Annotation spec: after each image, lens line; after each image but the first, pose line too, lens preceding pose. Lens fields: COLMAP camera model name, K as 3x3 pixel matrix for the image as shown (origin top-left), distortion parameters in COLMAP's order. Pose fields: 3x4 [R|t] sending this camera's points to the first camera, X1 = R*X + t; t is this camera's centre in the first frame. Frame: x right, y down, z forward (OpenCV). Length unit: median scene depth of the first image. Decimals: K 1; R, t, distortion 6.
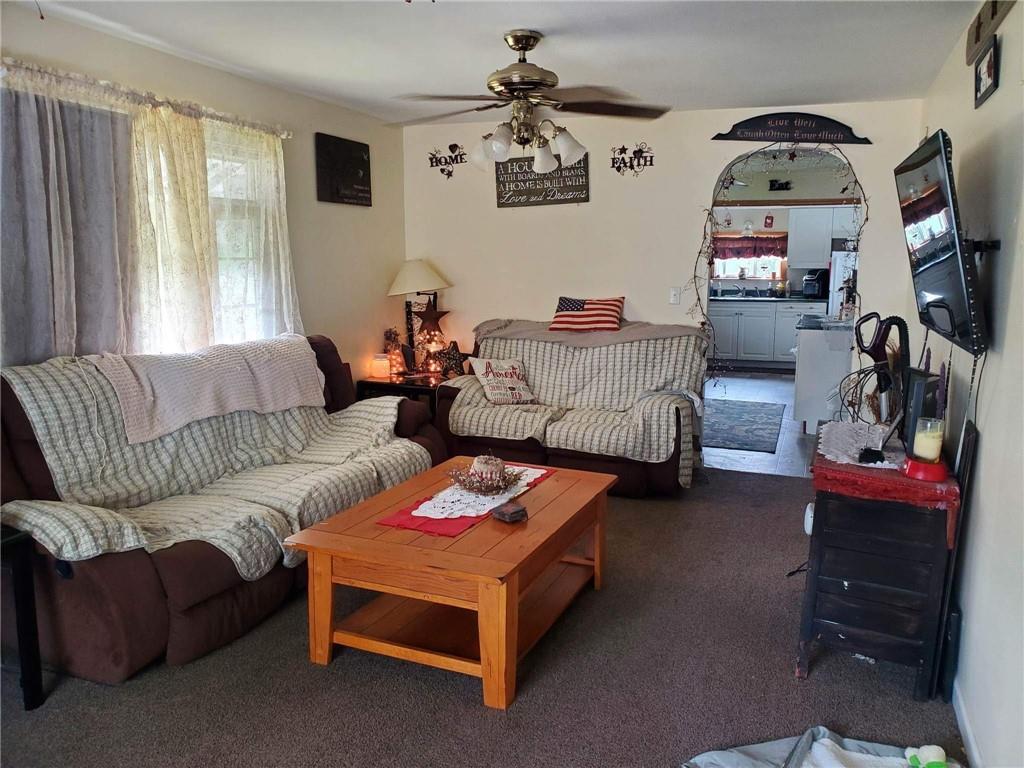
lens RADIAL K [[793.8, 0, 514.9], [0, 793.8, 365.0], [0, 0, 1]] dist [0.072531, -0.004557]
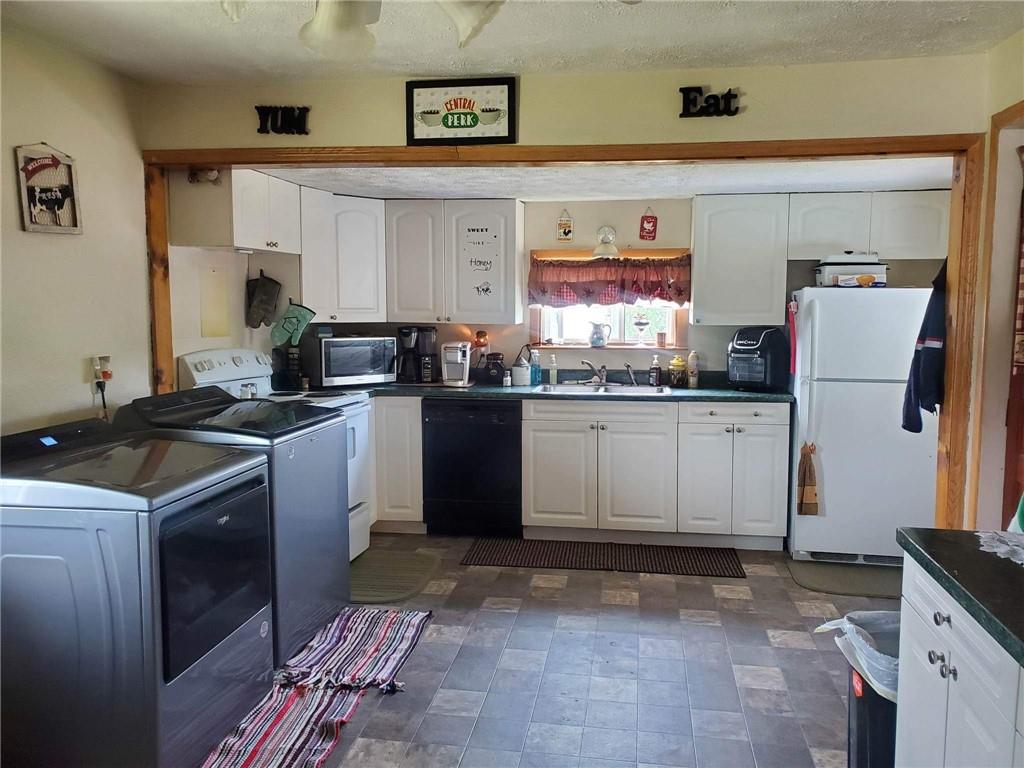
lens RADIAL K [[793.8, 0, 514.9], [0, 793.8, 365.0], [0, 0, 1]] dist [0.072531, -0.004557]
pose [[0.976681, -0.022296, 0.213536, 0.137224], [0.035243, 0.997751, -0.057020, -0.073506], [-0.211784, 0.063216, 0.975270, 0.560473]]
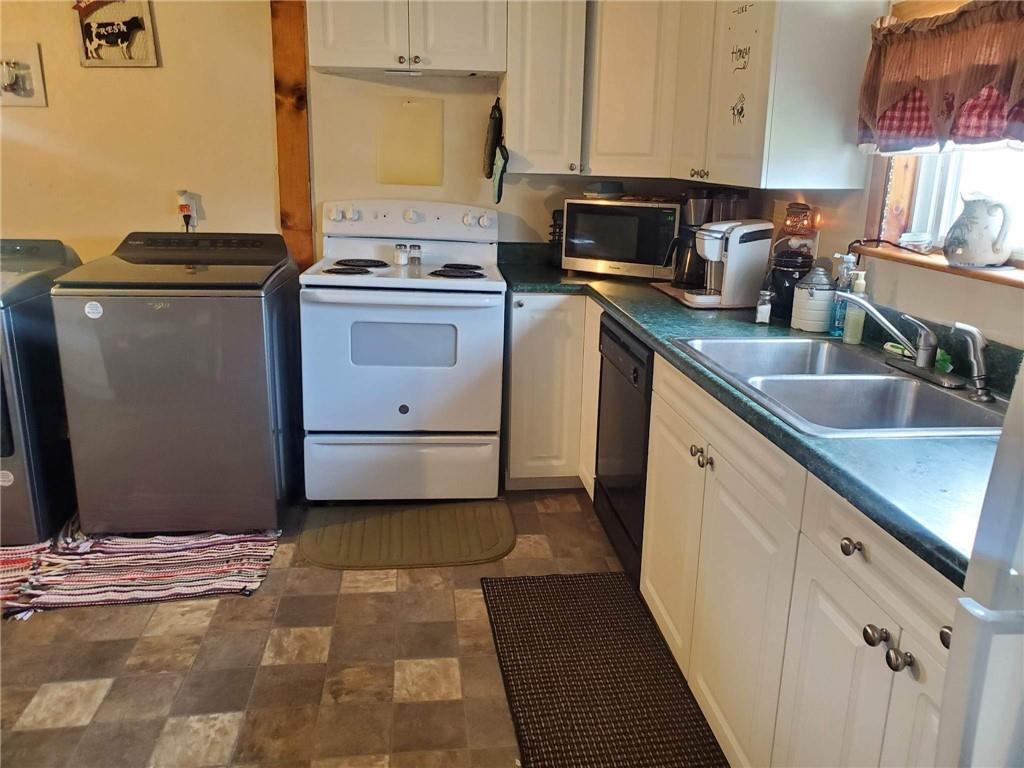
lens RADIAL K [[778.2, 0, 512.7], [0, 778.2, 370.8], [0, 0, 1]] dist [0.013557, 0.004911]
pose [[0.488926, 0.227099, -0.842246, 0.401974], [-0.142214, 0.973352, 0.179894, -0.106009], [0.860655, 0.031824, 0.508193, 0.867512]]
